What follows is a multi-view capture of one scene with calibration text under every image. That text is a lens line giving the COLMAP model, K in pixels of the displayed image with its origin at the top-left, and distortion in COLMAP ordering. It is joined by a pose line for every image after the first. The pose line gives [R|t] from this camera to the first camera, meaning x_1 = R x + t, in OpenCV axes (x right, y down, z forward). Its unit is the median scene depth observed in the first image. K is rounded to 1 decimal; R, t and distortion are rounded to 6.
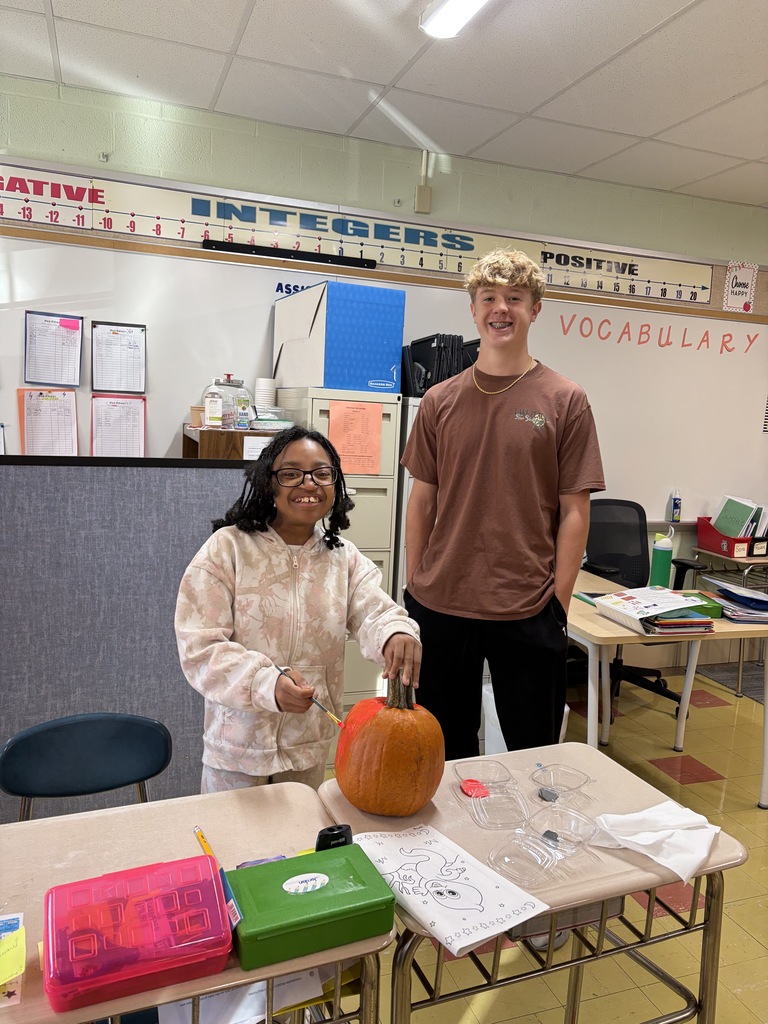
lens RADIAL K [[774.0, 0, 428.4], [0, 774.0, 523.9], [0, 0, 1]] dist [0.006069, -0.012399]
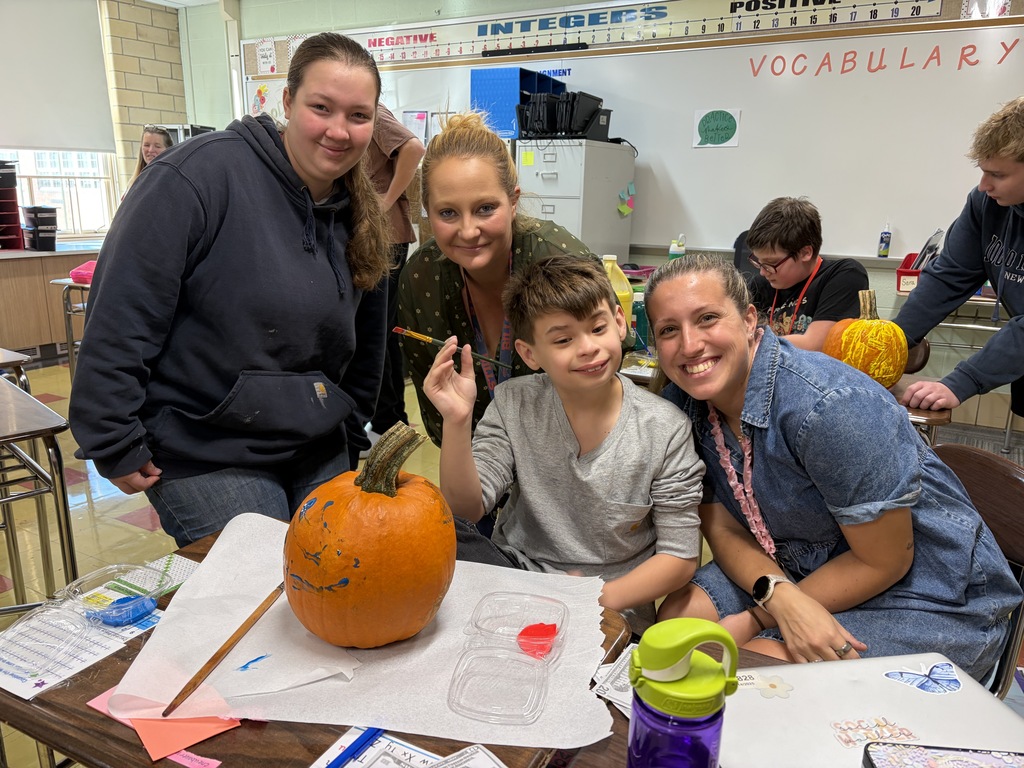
lens RADIAL K [[774.0, 0, 511.1], [0, 774.0, 382.1], [0, 0, 1]] dist [0.006069, -0.012399]
pose [[0.627734, 0.147345, -0.764356, 0.978428], [-0.096705, 0.989077, 0.111245, 0.107476], [0.772398, 0.004084, 0.635126, 0.049103]]
